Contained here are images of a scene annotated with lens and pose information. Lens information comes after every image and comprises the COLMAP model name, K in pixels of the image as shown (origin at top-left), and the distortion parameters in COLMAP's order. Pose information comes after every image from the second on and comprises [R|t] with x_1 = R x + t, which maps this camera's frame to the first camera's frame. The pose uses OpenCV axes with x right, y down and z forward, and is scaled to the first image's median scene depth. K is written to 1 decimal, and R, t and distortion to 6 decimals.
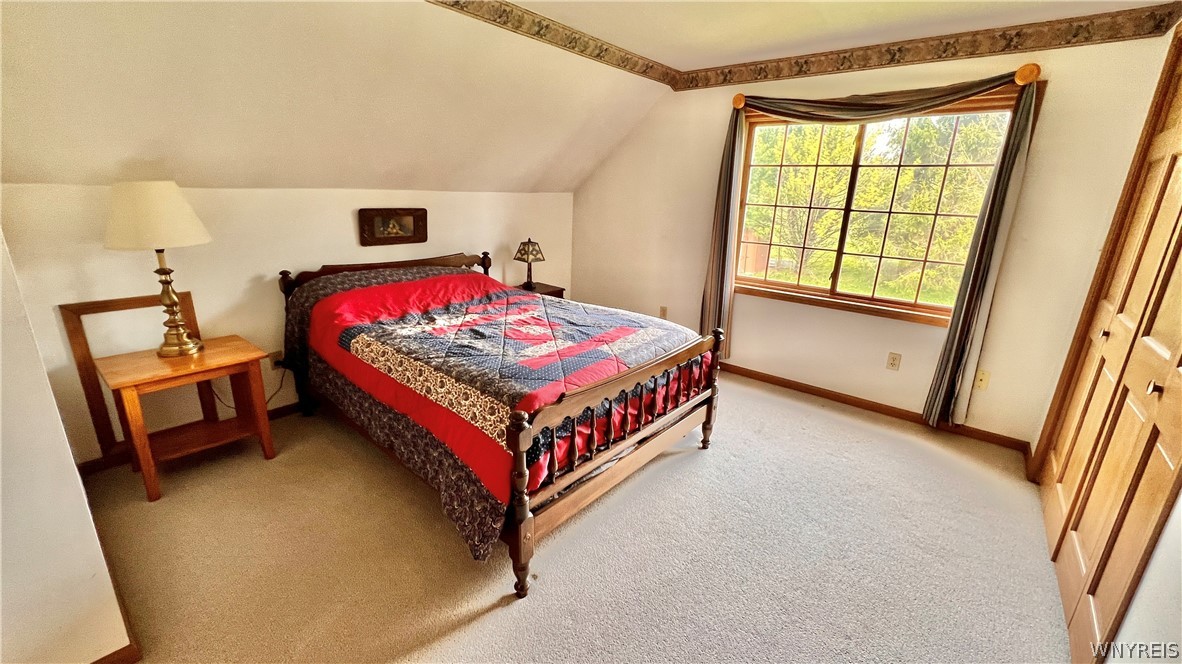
lens RADIAL K [[472.1, 0, 589.4], [0, 472.1, 330.9], [0, 0, 1]] dist [-0.003650, 0.001044]
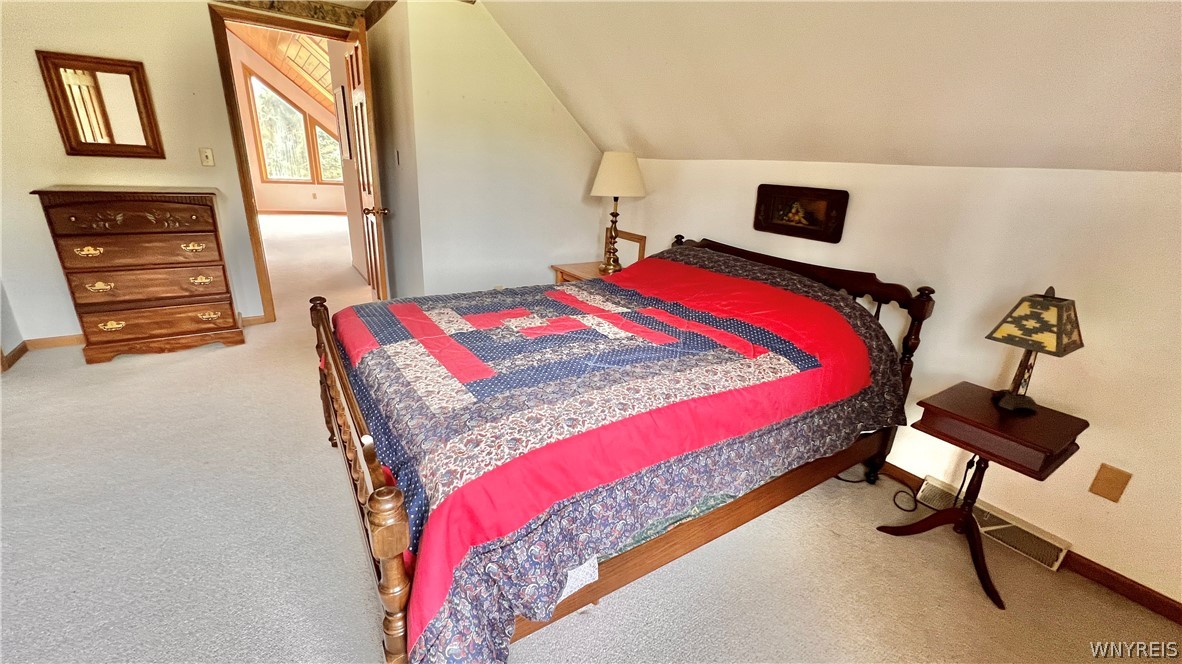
lens RADIAL K [[472.1, 0, 591.2], [0, 472.1, 333.0], [0, 0, 1]] dist [-0.003650, 0.001044]
pose [[-0.297258, 0.277795, -0.913492, 0.409341], [-0.325186, 0.870085, 0.370414, -0.226390], [0.897715, 0.407164, -0.168305, 0.916884]]
